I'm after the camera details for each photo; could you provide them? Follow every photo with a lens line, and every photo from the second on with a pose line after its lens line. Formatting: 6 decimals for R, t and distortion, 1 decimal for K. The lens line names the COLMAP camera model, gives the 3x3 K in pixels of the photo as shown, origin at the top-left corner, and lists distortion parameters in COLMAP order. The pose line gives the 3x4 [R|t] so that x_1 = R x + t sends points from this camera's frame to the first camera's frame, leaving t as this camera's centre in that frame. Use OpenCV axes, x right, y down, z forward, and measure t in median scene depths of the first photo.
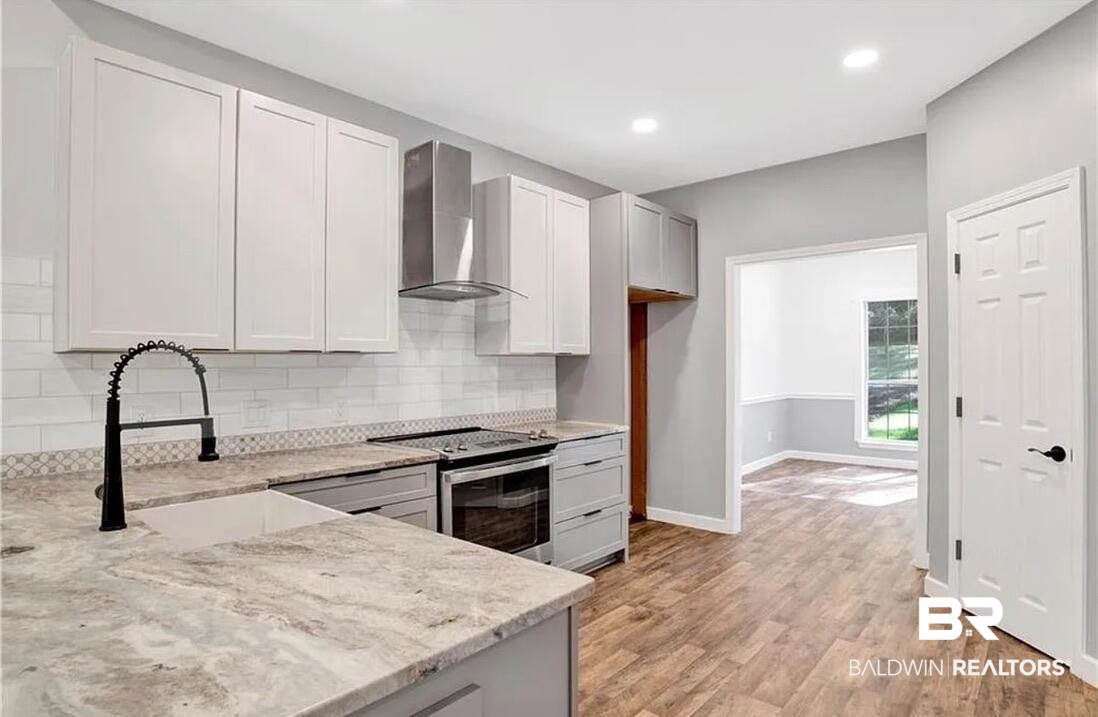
lens RADIAL K [[583.4, 0, 564.9], [0, 583.4, 364.8], [0, 0, 1]] dist [-0.068798, 0.025223]
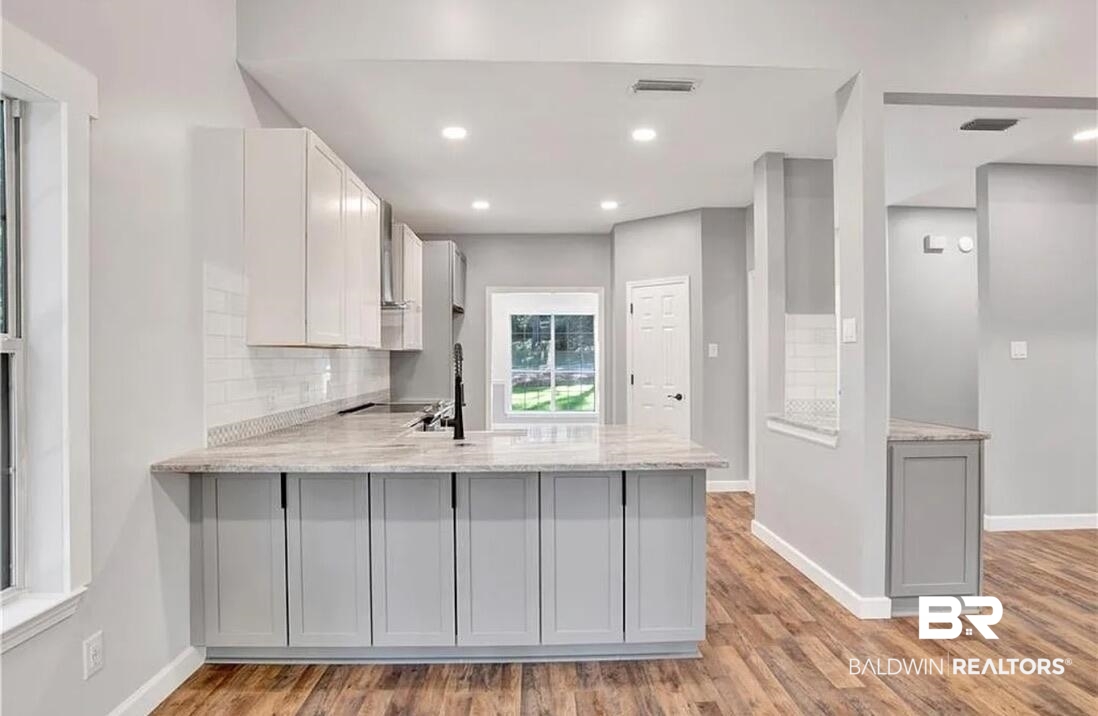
lens RADIAL K [[583.4, 0, 564.9], [0, 583.4, 364.3], [0, 0, 1]] dist [-0.068798, 0.025223]
pose [[0.736557, -0.003002, 0.676369, -0.899699], [-0.003007, 0.999966, 0.007712, 0.005083], [-0.676369, -0.007714, 0.736523, -0.371687]]
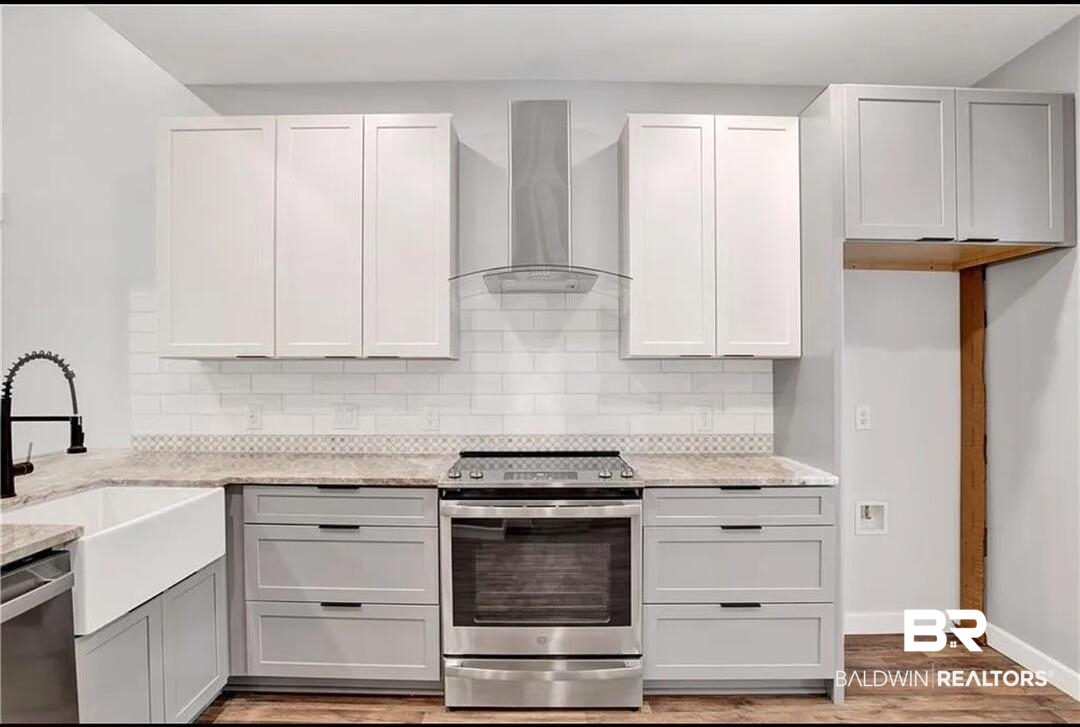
lens RADIAL K [[576.7, 0, 520.2], [0, 576.7, 387.2], [0, 0, 1]] dist [-0.049021, 0.001865]
pose [[0.639085, 0.025206, -0.768723, 0.430766], [-0.002714, 0.999531, 0.030517, -0.002398], [0.769131, -0.017417, 0.638853, 0.495225]]
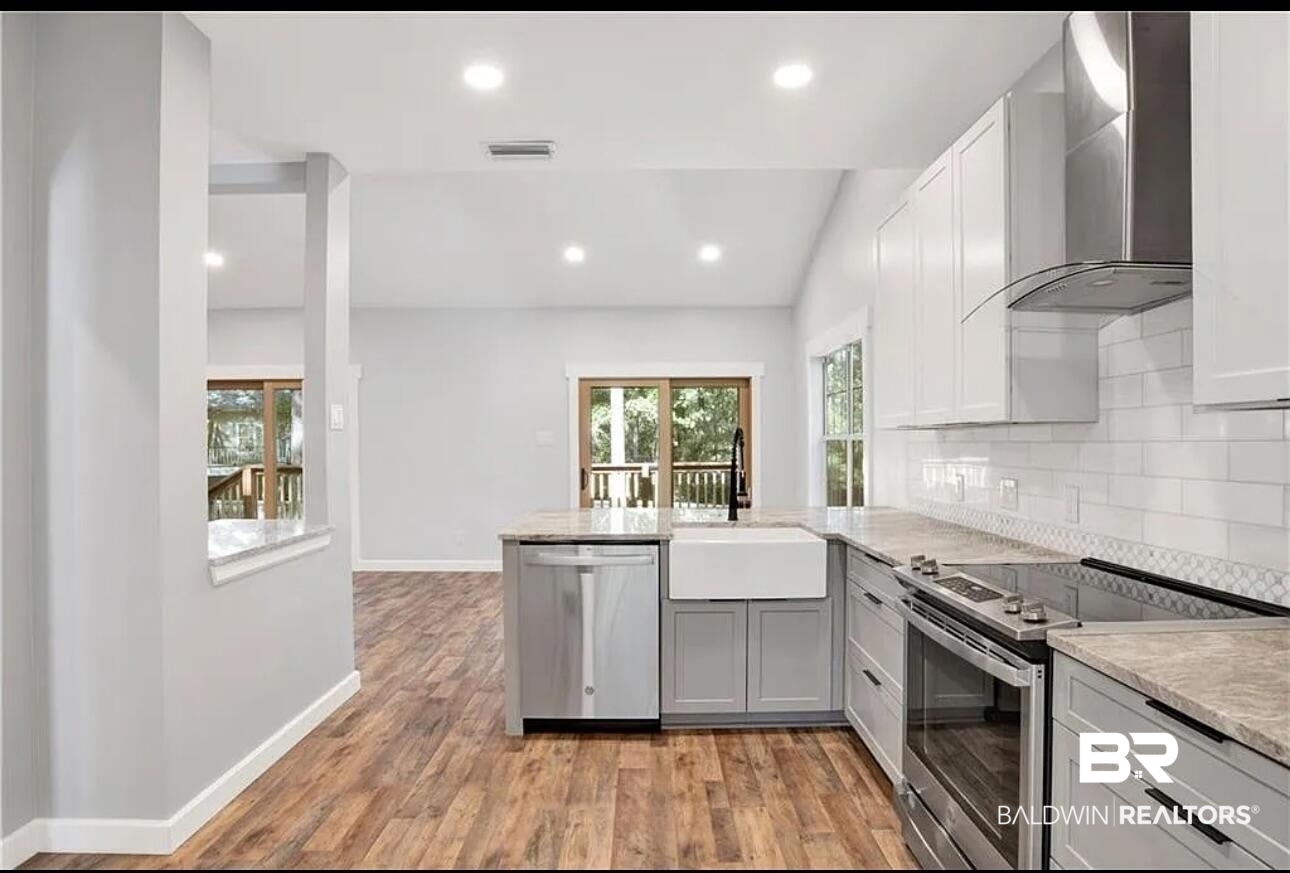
lens RADIAL K [[680.1, 0, 645.0], [0, 680.1, 436.5], [0, 0, 1]] dist [-0.059775, 0.002986]
pose [[-0.767581, 0.002551, -0.640947, 0.489929], [0.010279, 0.999912, -0.008330, -0.001348], [0.640869, -0.012982, -0.767540, 1.259197]]
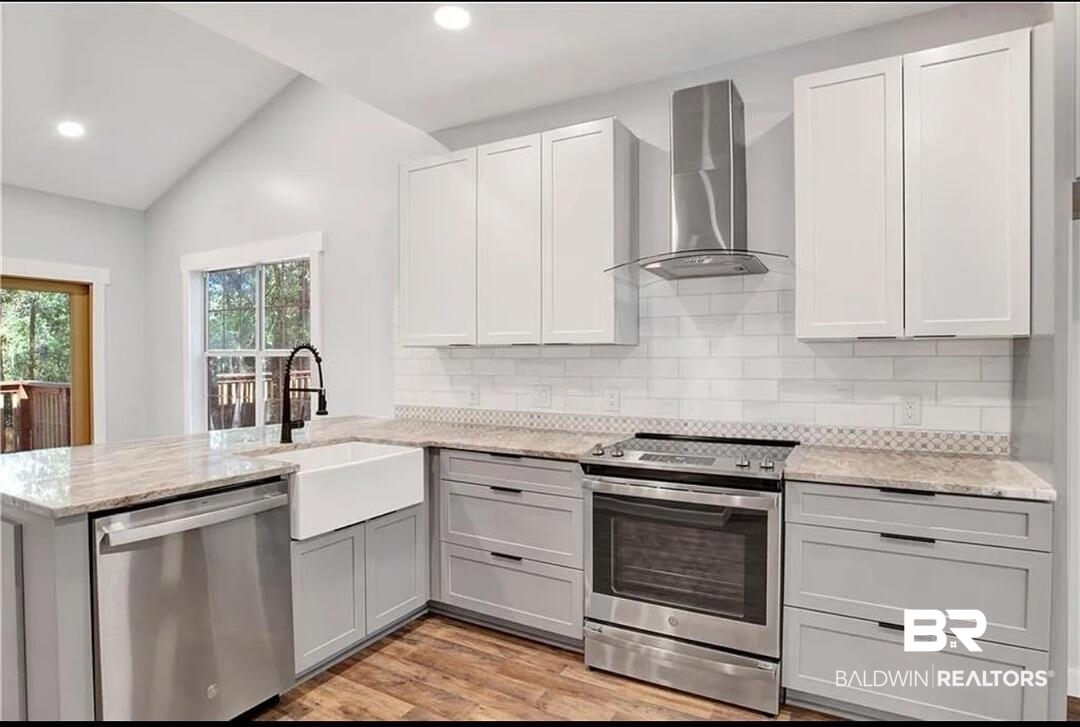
lens RADIAL K [[569.4, 0, 540.0], [0, 569.4, 363.5], [0, 0, 1]] dist [-0.059775, 0.002986]
pose [[0.191463, 0.014774, -0.981389, 0.566189], [0.003467, 0.999870, 0.015729, -0.002793], [0.981494, -0.006414, 0.191387, 0.669297]]
